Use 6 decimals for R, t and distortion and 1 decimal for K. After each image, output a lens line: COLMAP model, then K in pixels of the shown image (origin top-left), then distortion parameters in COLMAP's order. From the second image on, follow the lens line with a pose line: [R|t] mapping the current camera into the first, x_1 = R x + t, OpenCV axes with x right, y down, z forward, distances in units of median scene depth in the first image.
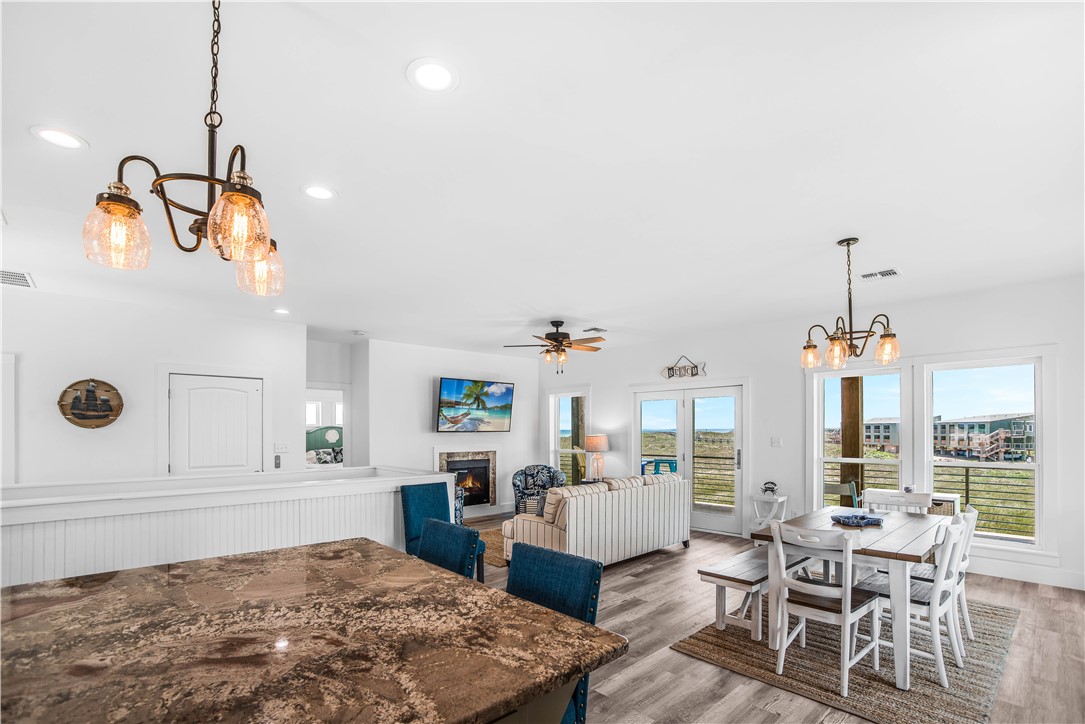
lens RADIAL K [[479.6, 0, 546.5], [0, 479.6, 422.3], [0, 0, 1]] dist [-0.049492, 0.012541]
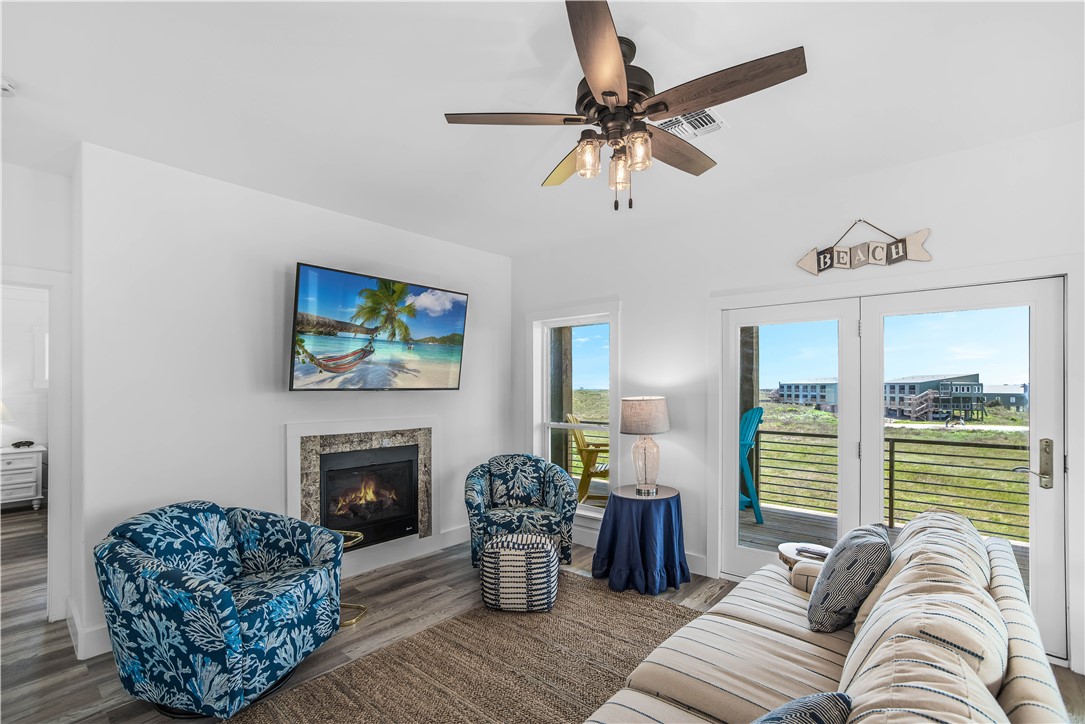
lens RADIAL K [[479.6, 0, 535.6], [0, 479.6, 384.2], [0, 0, 1]] dist [-0.049492, 0.012541]
pose [[0.996091, 0.005972, 0.088129, -0.042906], [-0.006553, 0.999959, 0.006311, 0.010014], [-0.088087, -0.006864, 0.996089, 0.513692]]
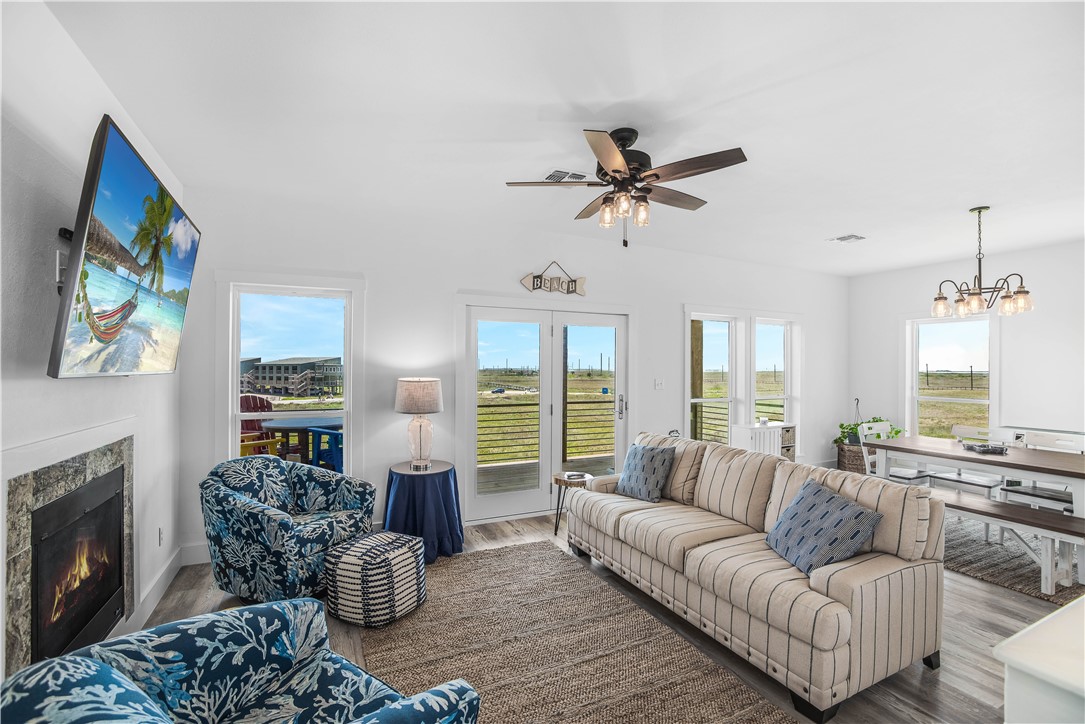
lens RADIAL K [[479.6, 0, 535.5], [0, 479.6, 364.7], [0, 0, 1]] dist [-0.049492, 0.012541]
pose [[0.316336, 0.011831, 0.948573, -0.324274], [-0.014993, 0.999860, -0.007471, 0.012891], [-0.948529, -0.011859, 0.316469, 0.695692]]
